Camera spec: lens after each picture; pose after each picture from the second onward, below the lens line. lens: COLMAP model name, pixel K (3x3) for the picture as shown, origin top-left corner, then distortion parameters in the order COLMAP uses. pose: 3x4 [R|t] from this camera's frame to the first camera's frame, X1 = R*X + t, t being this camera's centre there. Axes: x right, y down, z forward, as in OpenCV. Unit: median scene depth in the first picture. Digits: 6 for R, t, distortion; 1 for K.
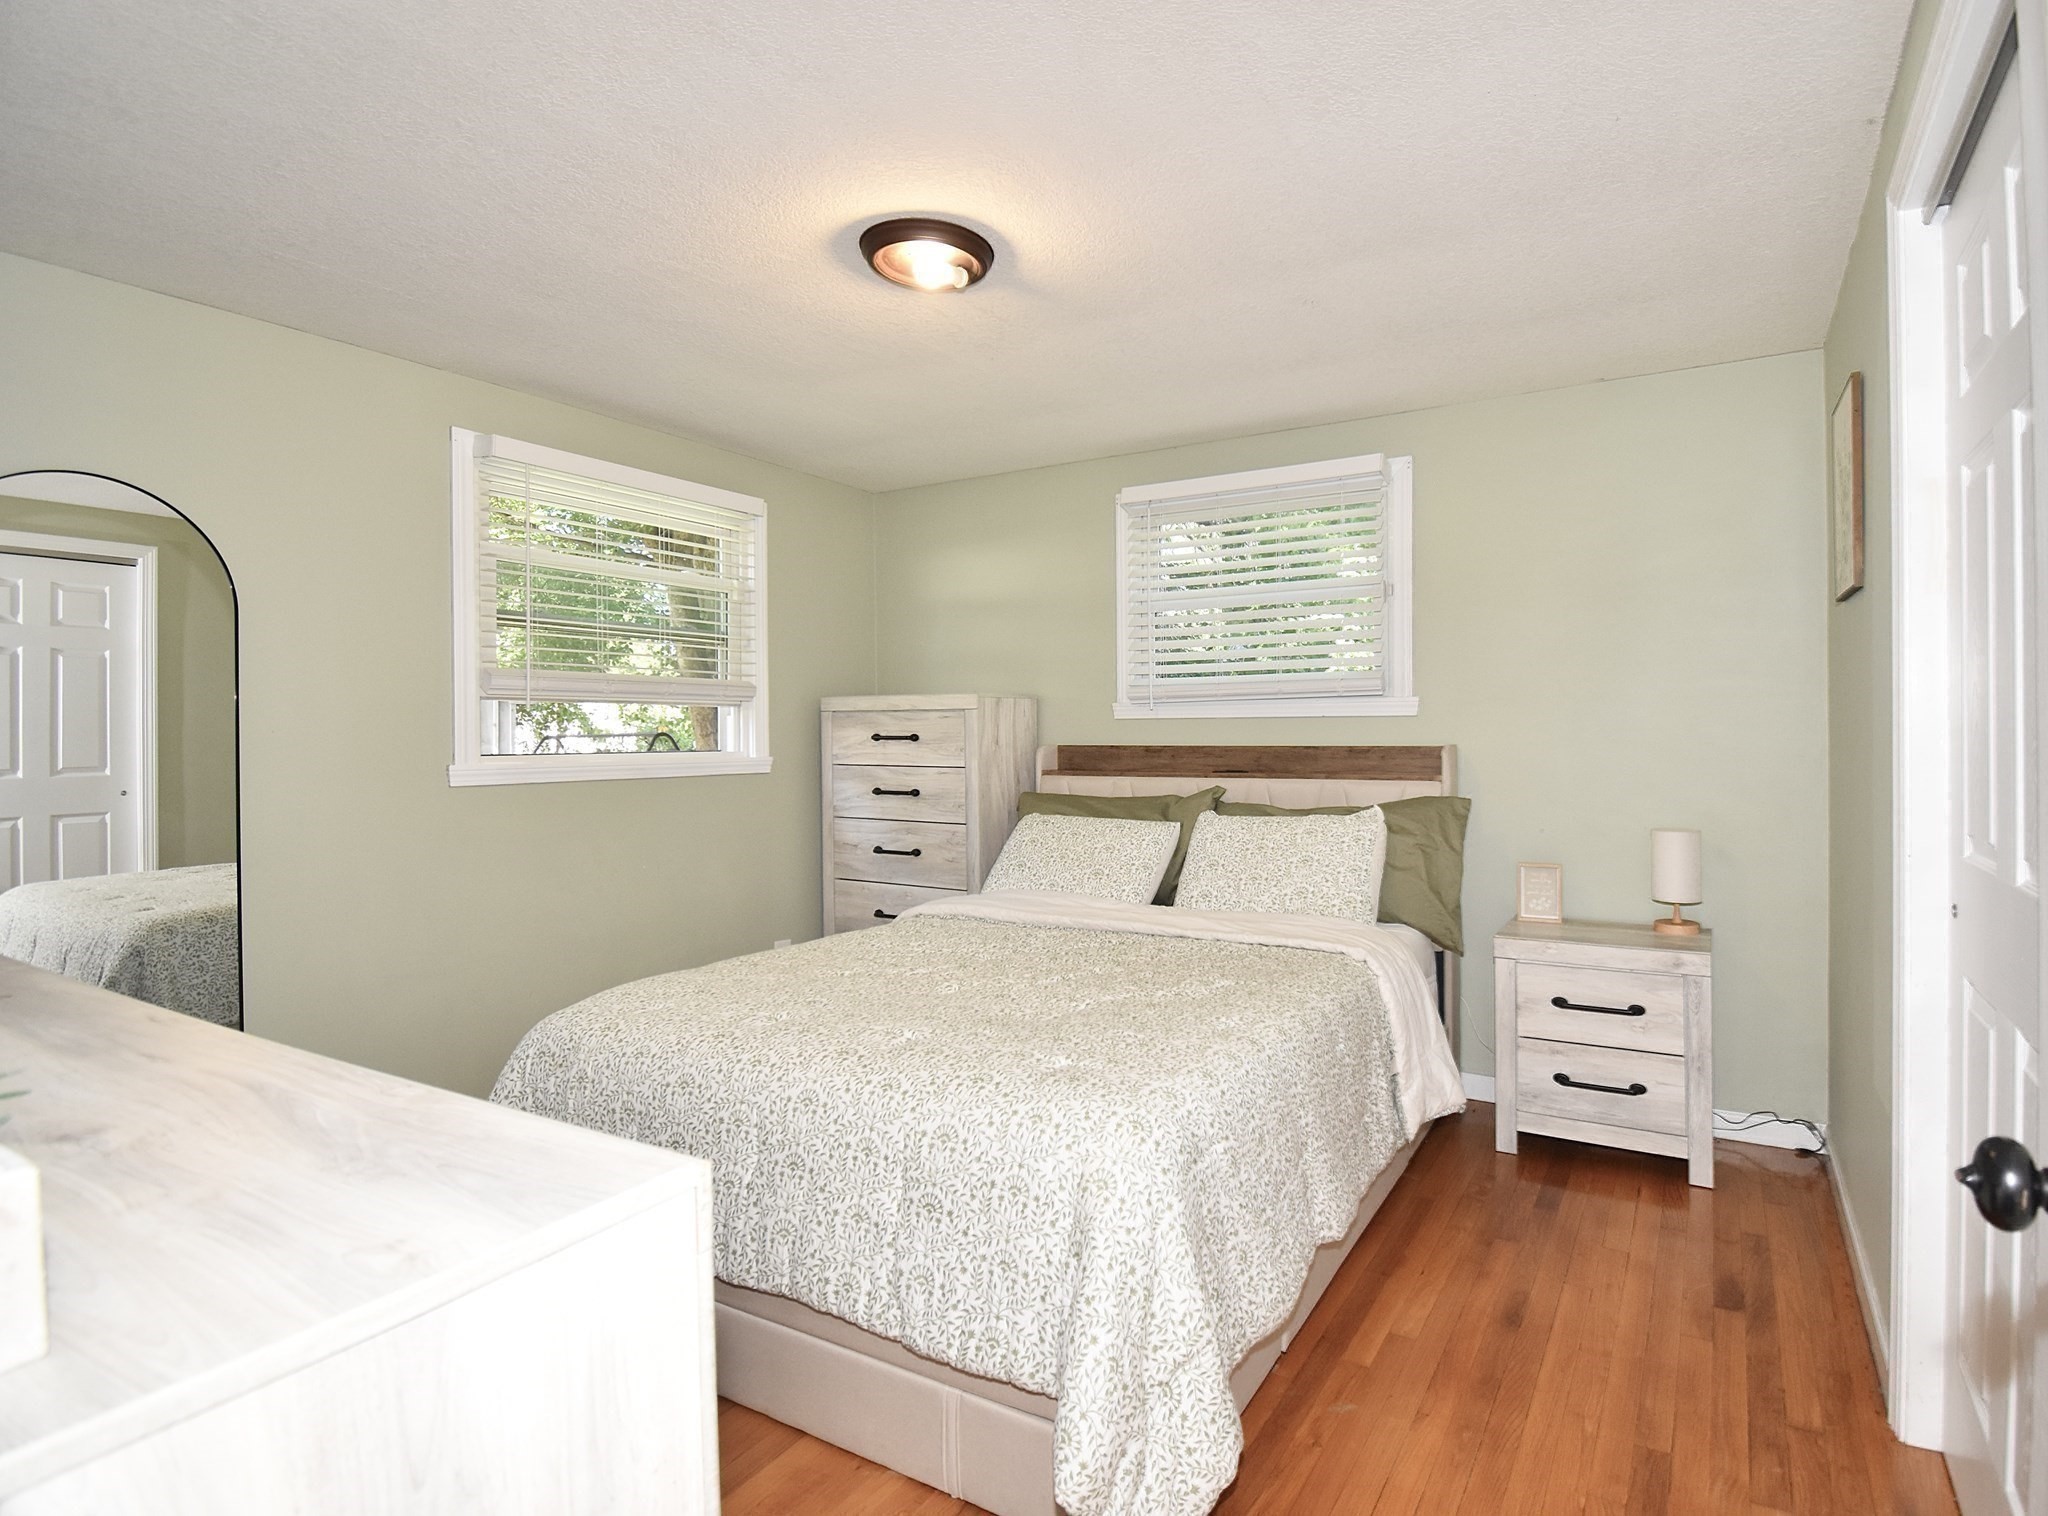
lens RADIAL K [[1049.7, 0, 1171.1], [0, 1049.7, 729.5], [0, 0, 1]] dist [0.025855, -0.033278]
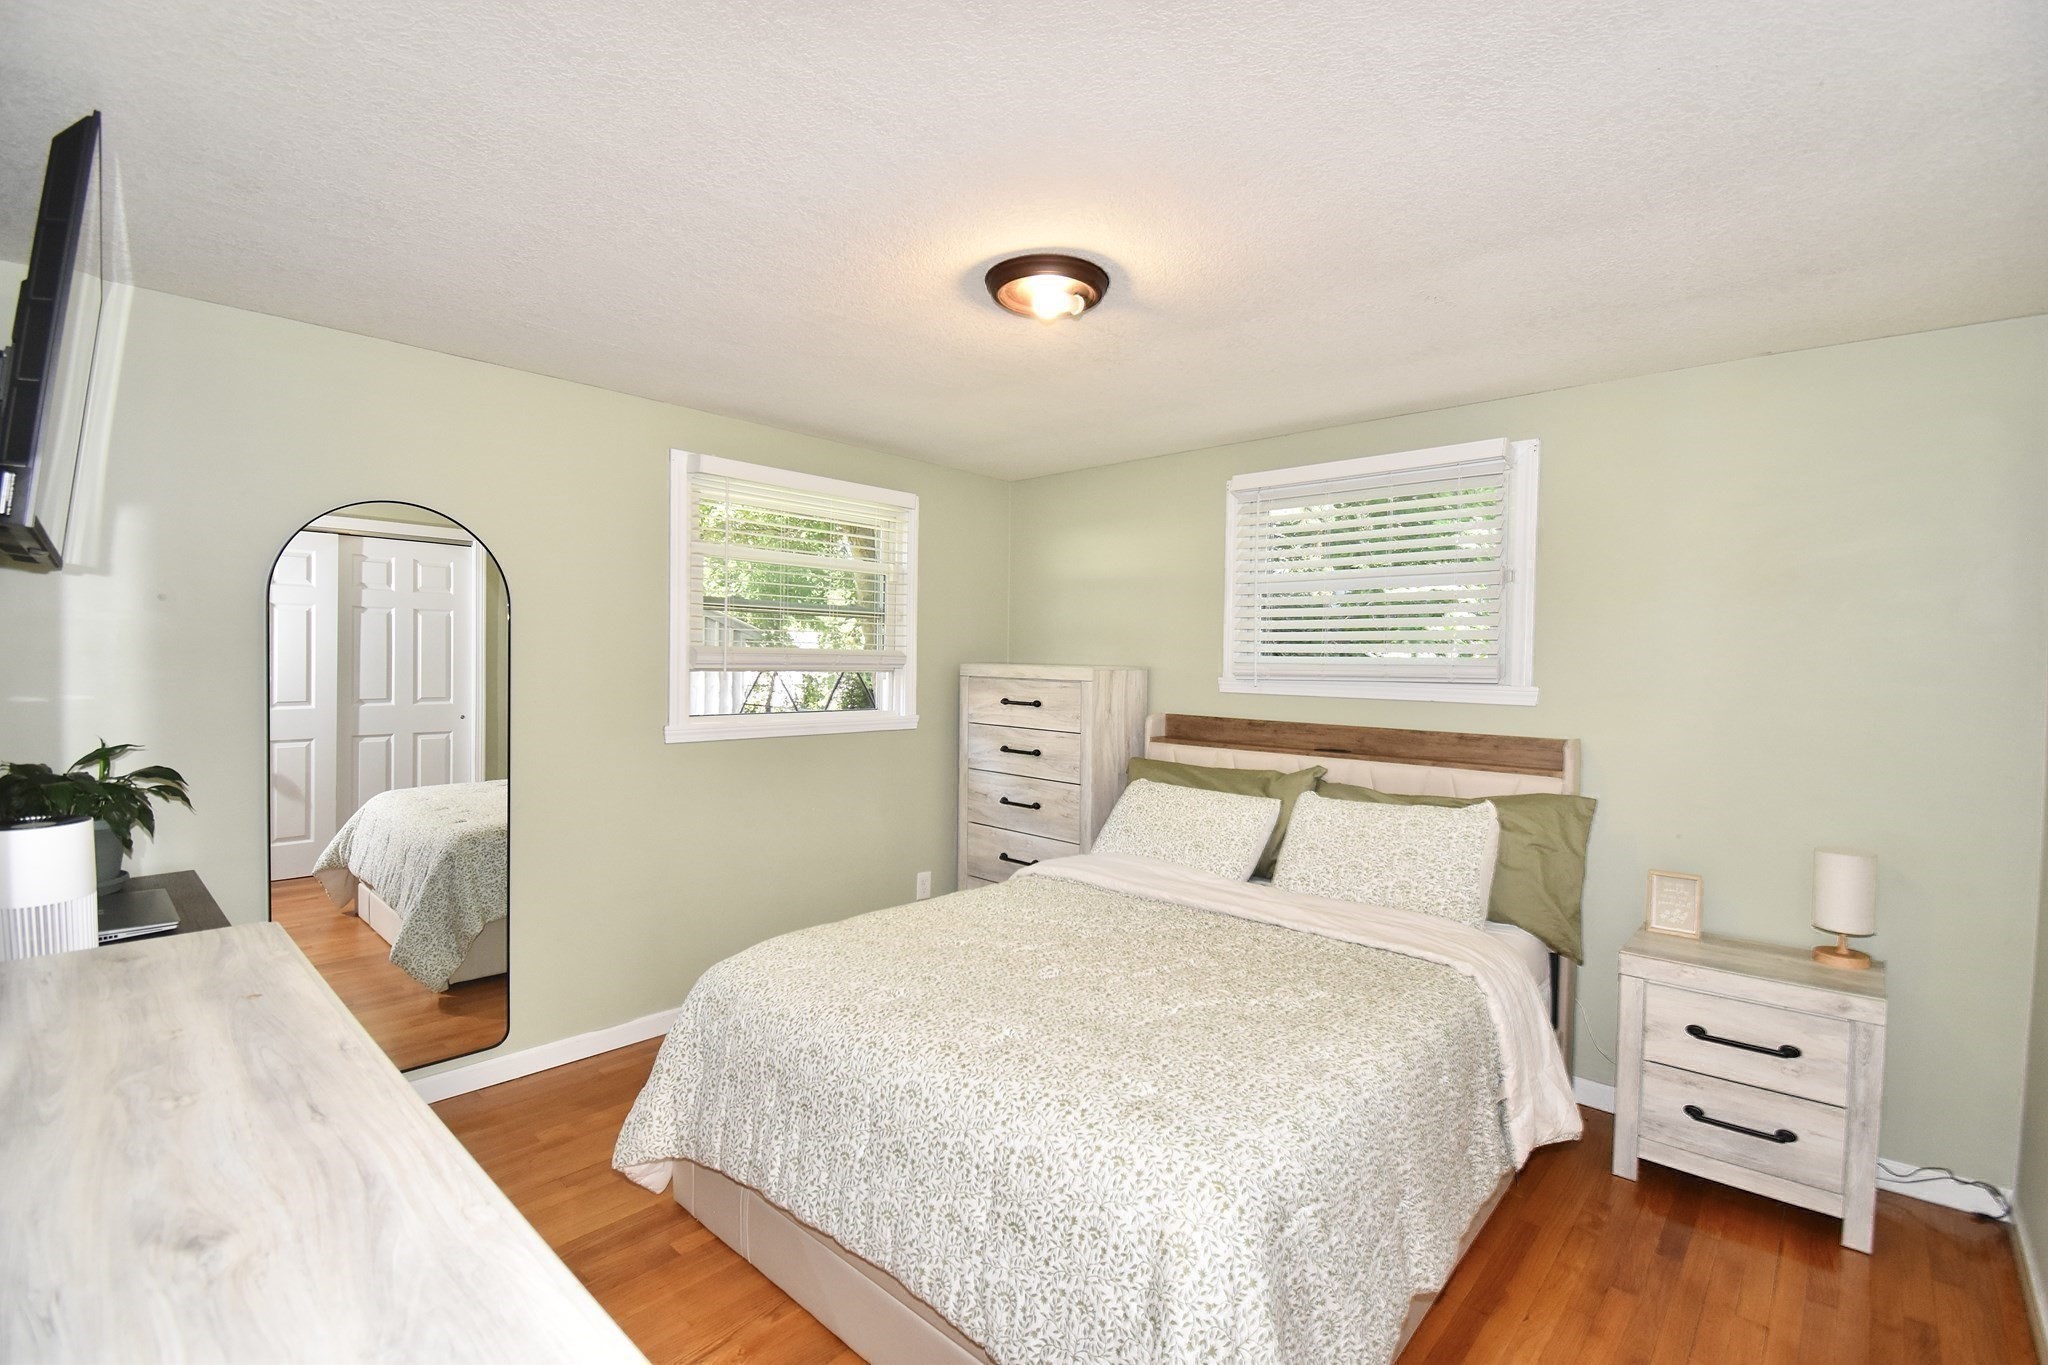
lens RADIAL K [[917.2, 0, 1040.7], [0, 917.2, 668.6], [0, 0, 1]] dist [0.019257, -0.026471]
pose [[0.967773, 0.027542, -0.250314, 0.003705], [-0.024583, 0.999586, 0.014941, -0.062221], [0.250622, -0.008306, 0.968049, 0.079153]]
